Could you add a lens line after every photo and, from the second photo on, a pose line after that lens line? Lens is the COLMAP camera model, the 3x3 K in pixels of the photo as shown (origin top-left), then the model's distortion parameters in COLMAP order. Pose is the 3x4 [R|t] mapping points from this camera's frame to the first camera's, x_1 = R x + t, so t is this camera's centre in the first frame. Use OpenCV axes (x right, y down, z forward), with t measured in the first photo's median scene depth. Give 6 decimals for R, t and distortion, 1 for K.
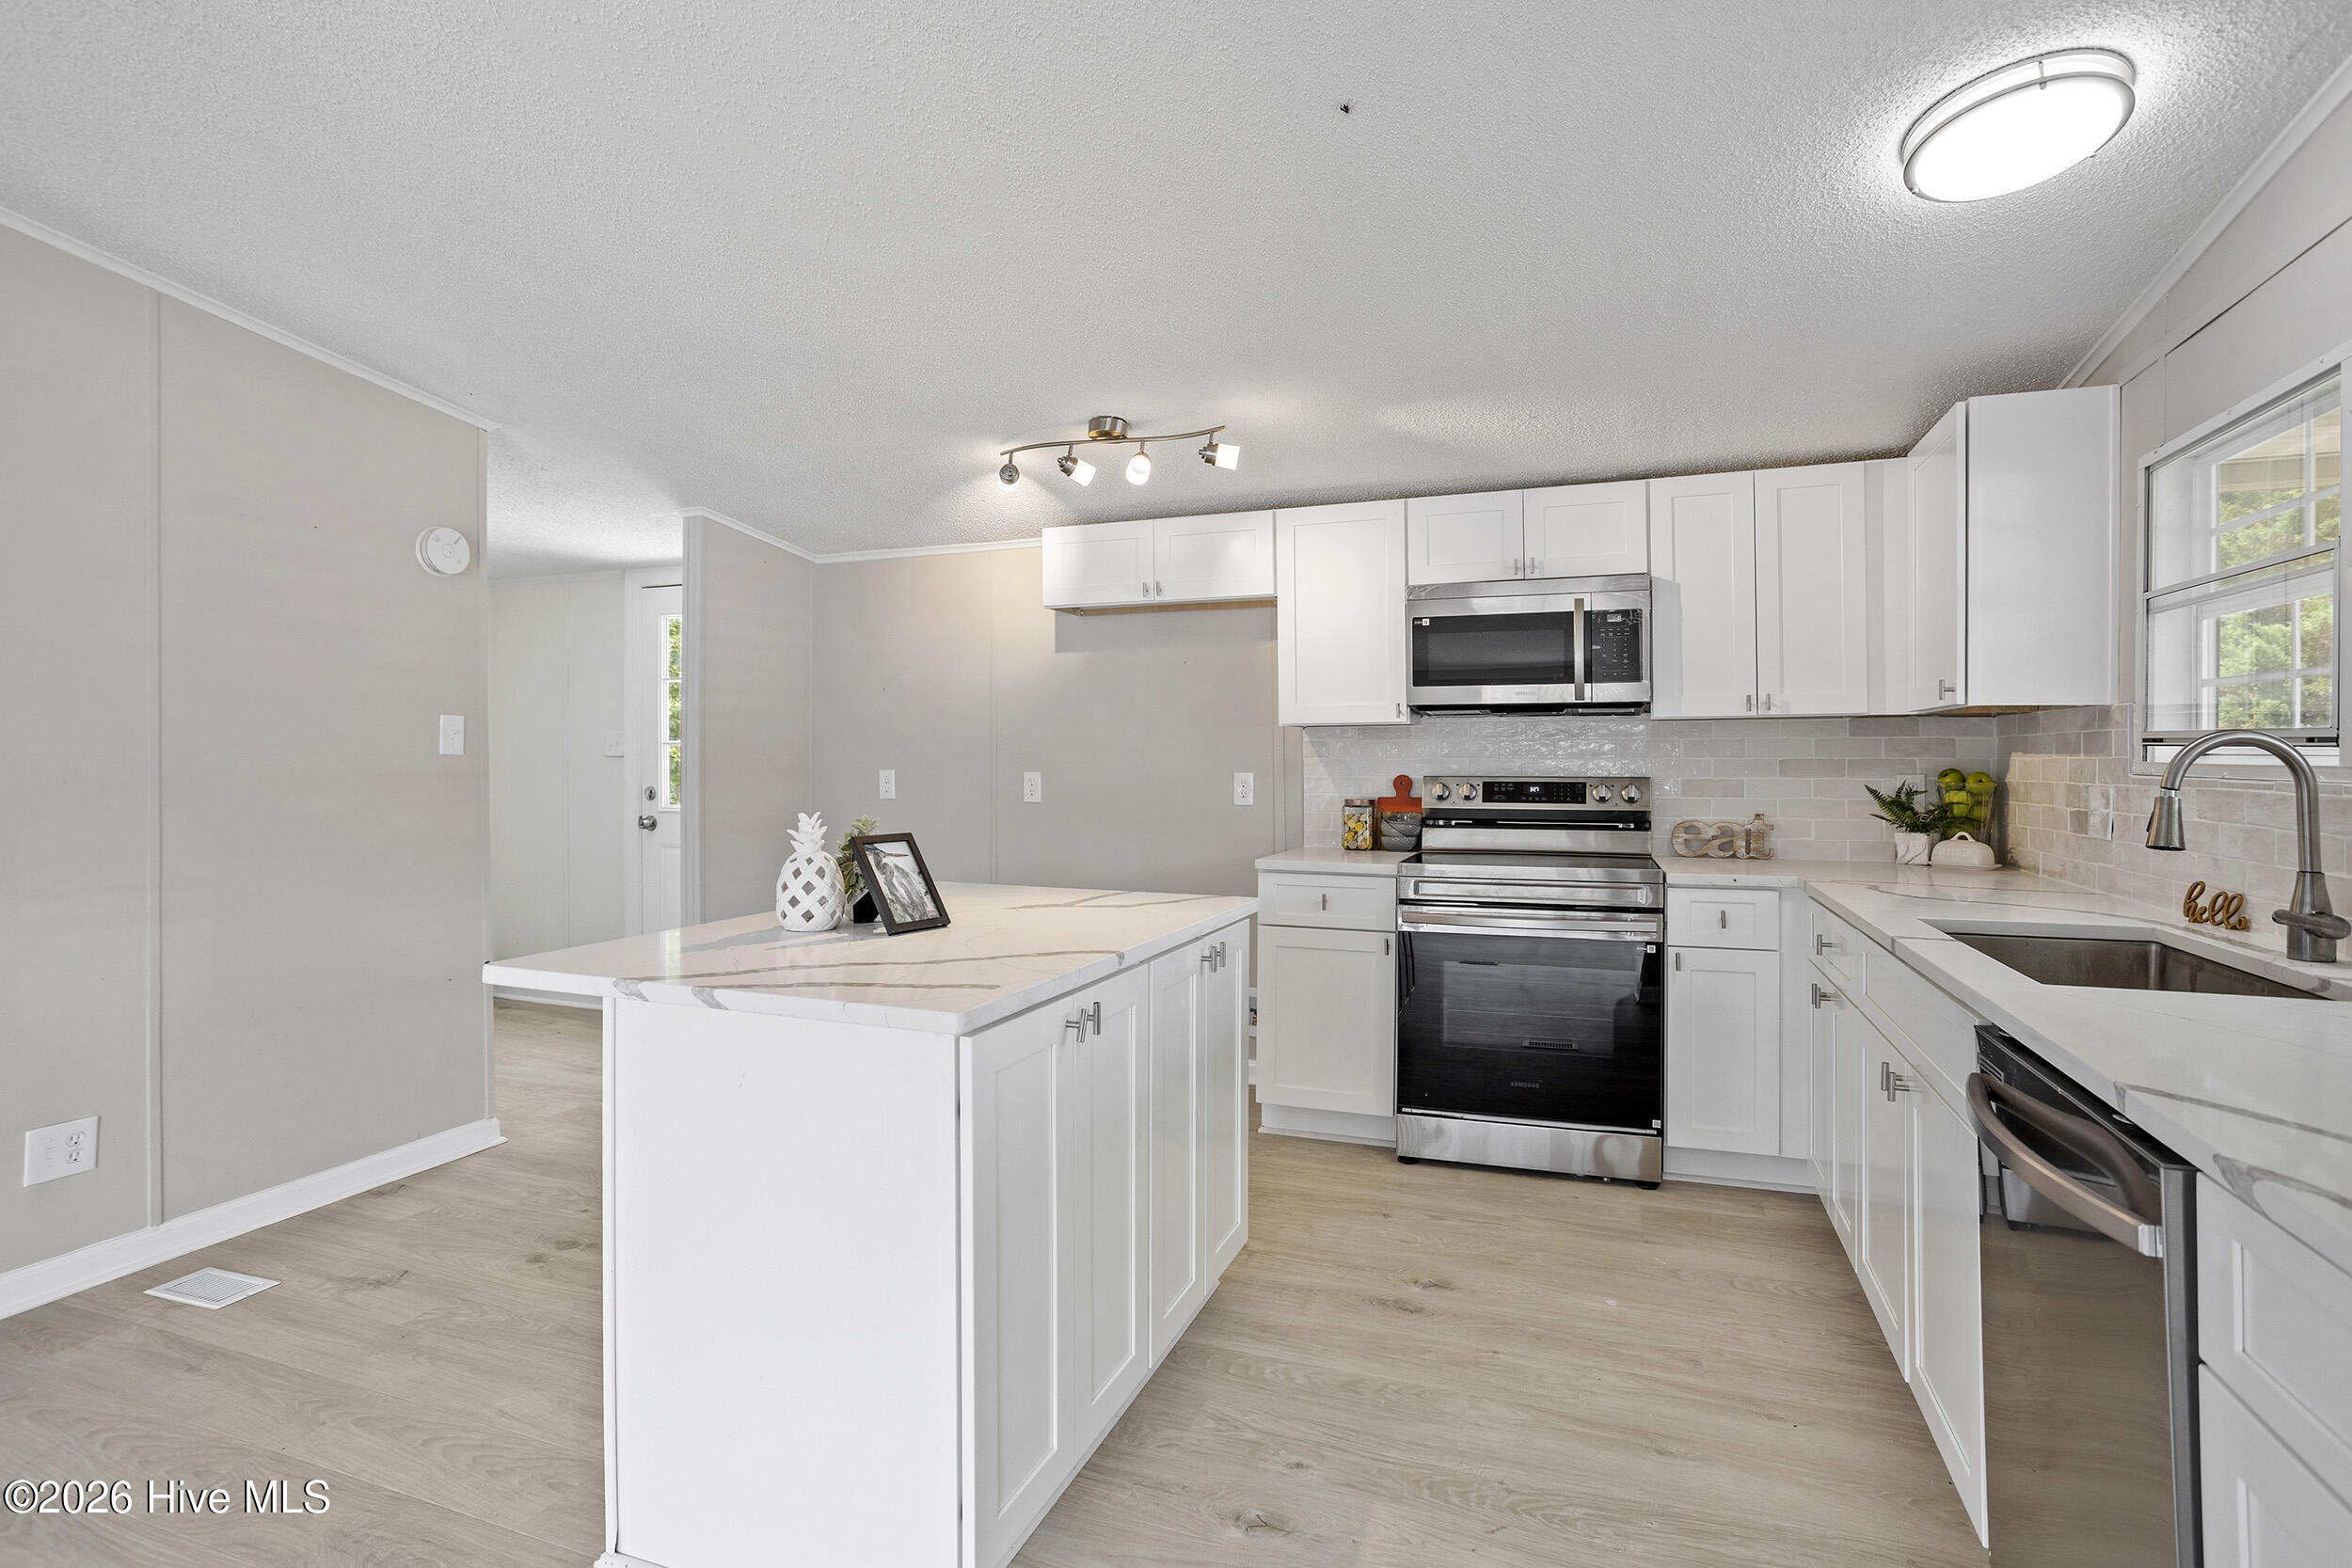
lens RADIAL K [[1147.7, 0, 1180.3], [0, 1147.7, 748.3], [0, 0, 1]] dist [-0.044257, 0.021887]
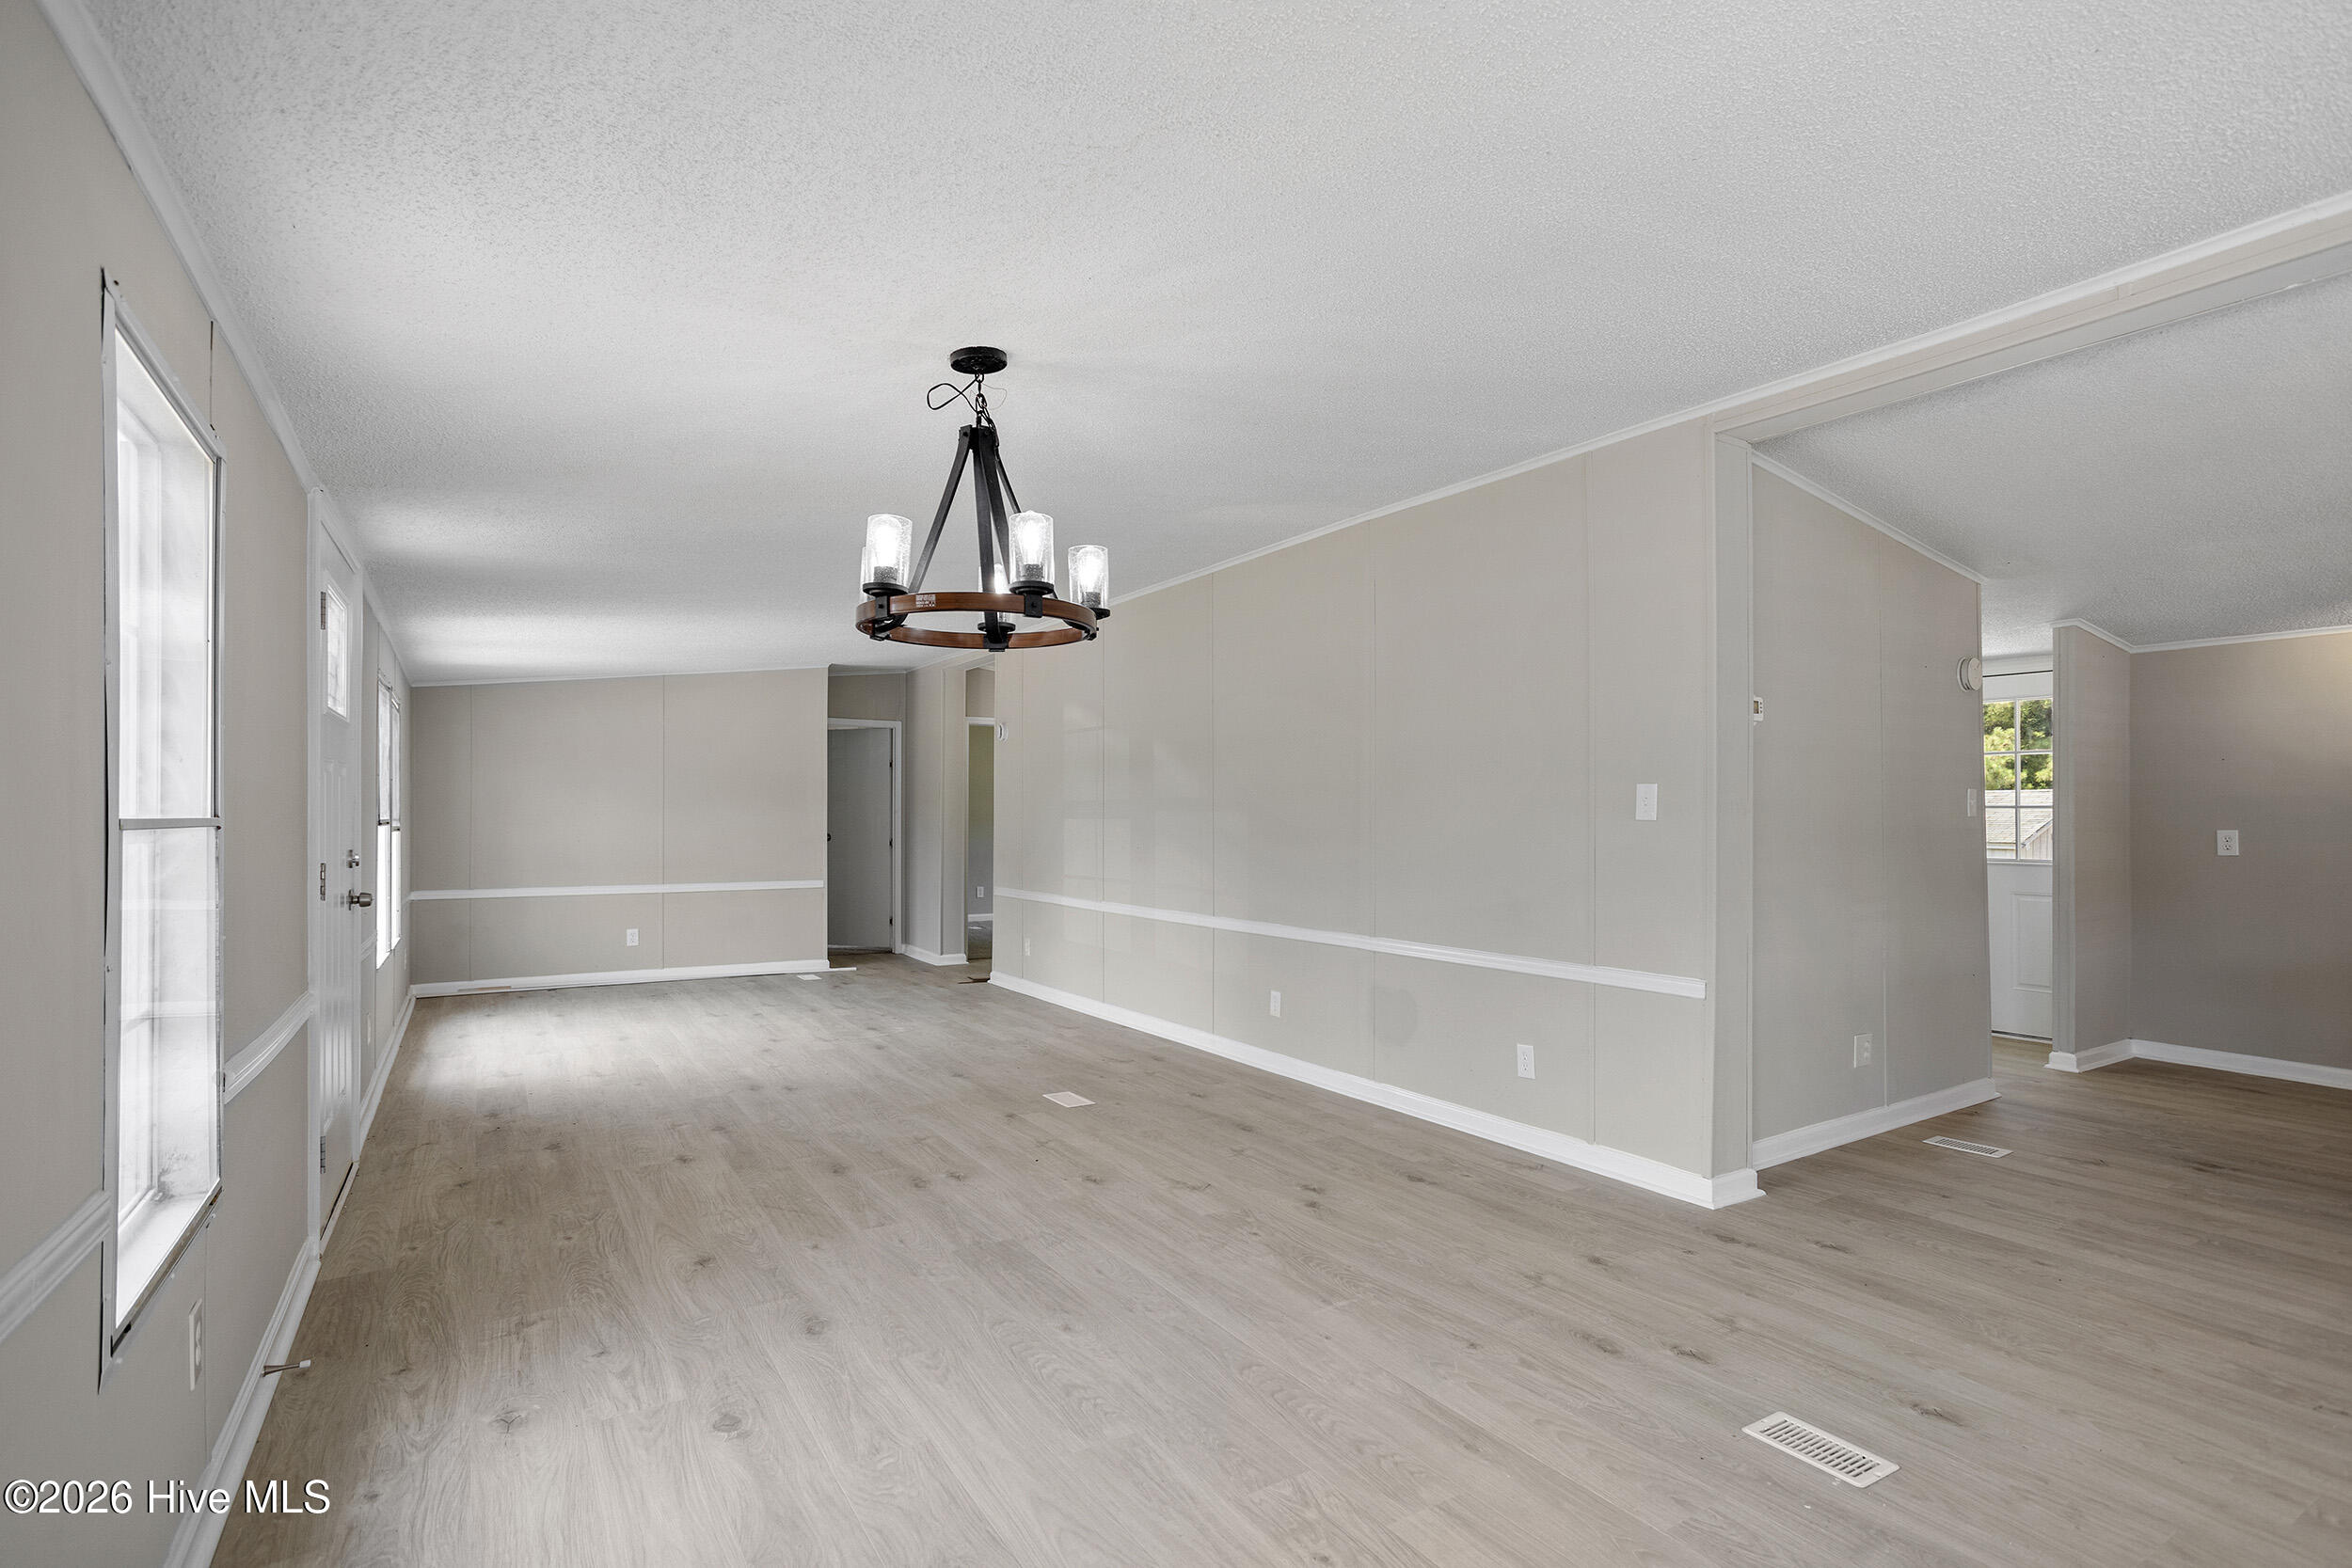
lens RADIAL K [[1147.7, 0, 1196.5], [0, 1147.7, 804.8], [0, 0, 1]] dist [-0.044257, 0.021887]
pose [[0.805879, -0.006868, -0.592040, -0.592929], [0.005788, 0.999976, -0.003721, -0.010592], [0.592051, -0.000428, 0.805900, -0.716458]]
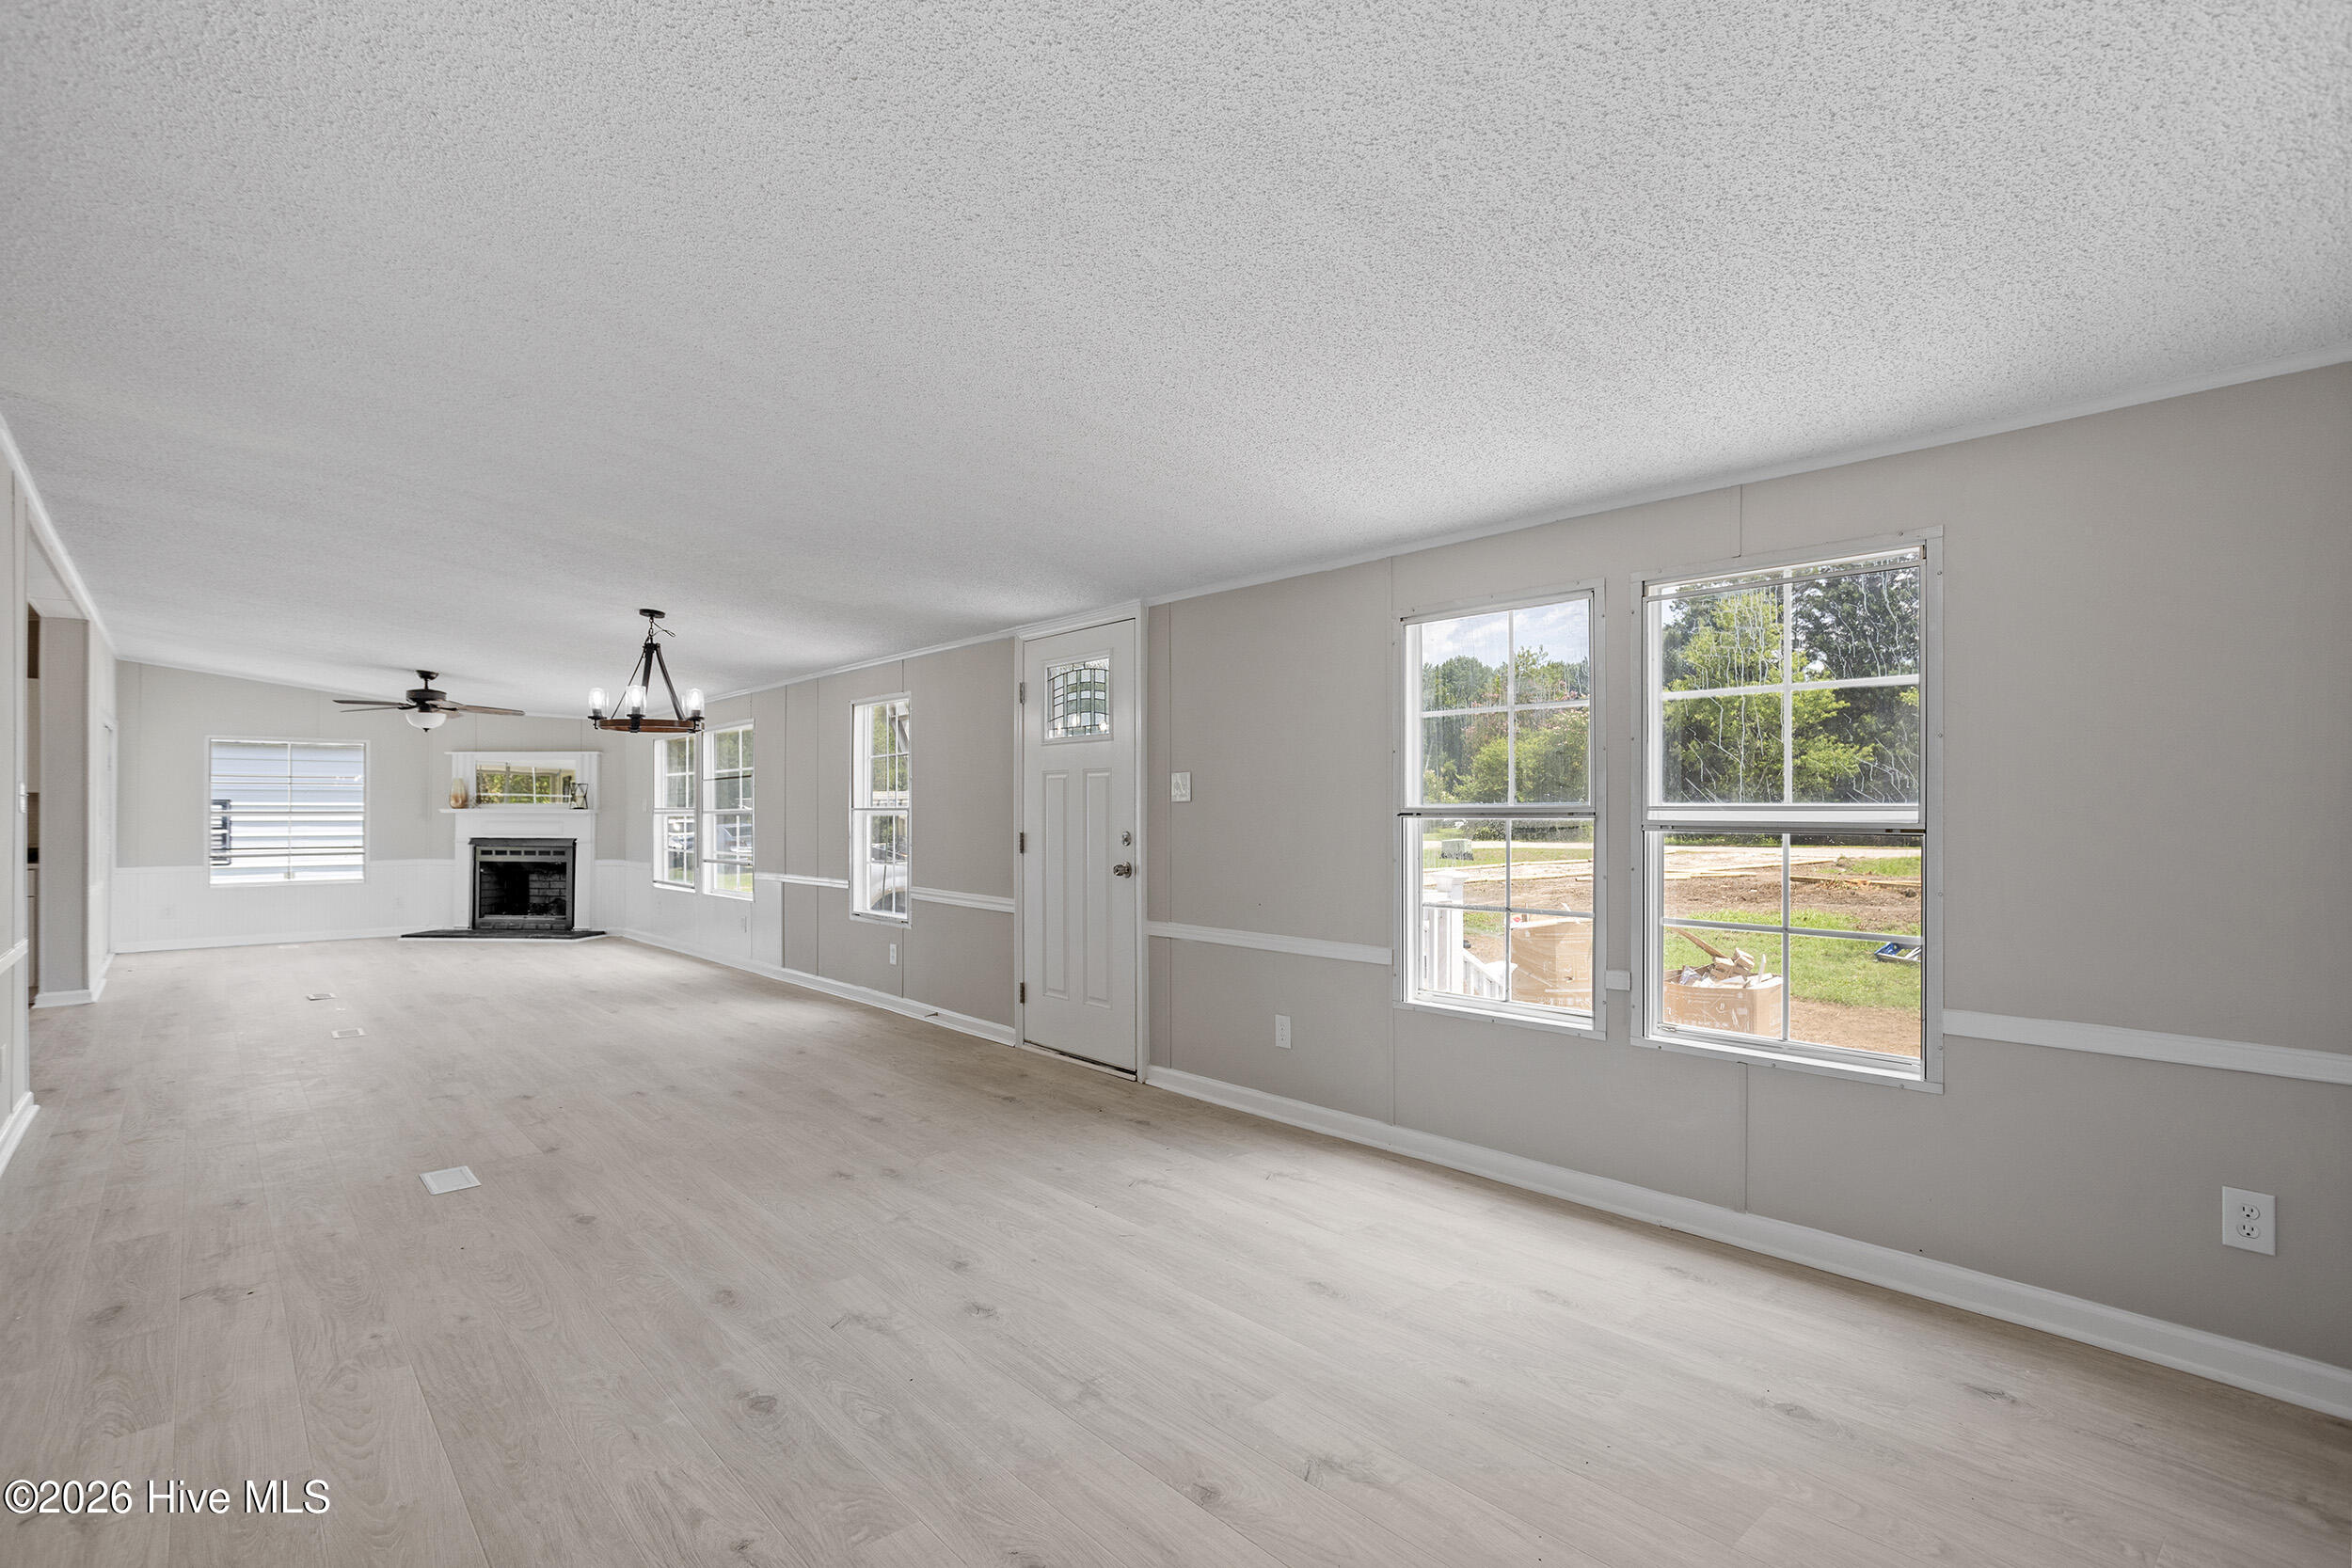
lens RADIAL K [[1147.7, 0, 1195.9], [0, 1147.7, 803.5], [0, 0, 1]] dist [-0.044257, 0.021887]
pose [[-0.890123, 0.004967, 0.455693, -2.686669], [0.000048, 0.999942, -0.010806, 0.005419], [-0.455720, -0.009597, -0.890072, 0.972415]]
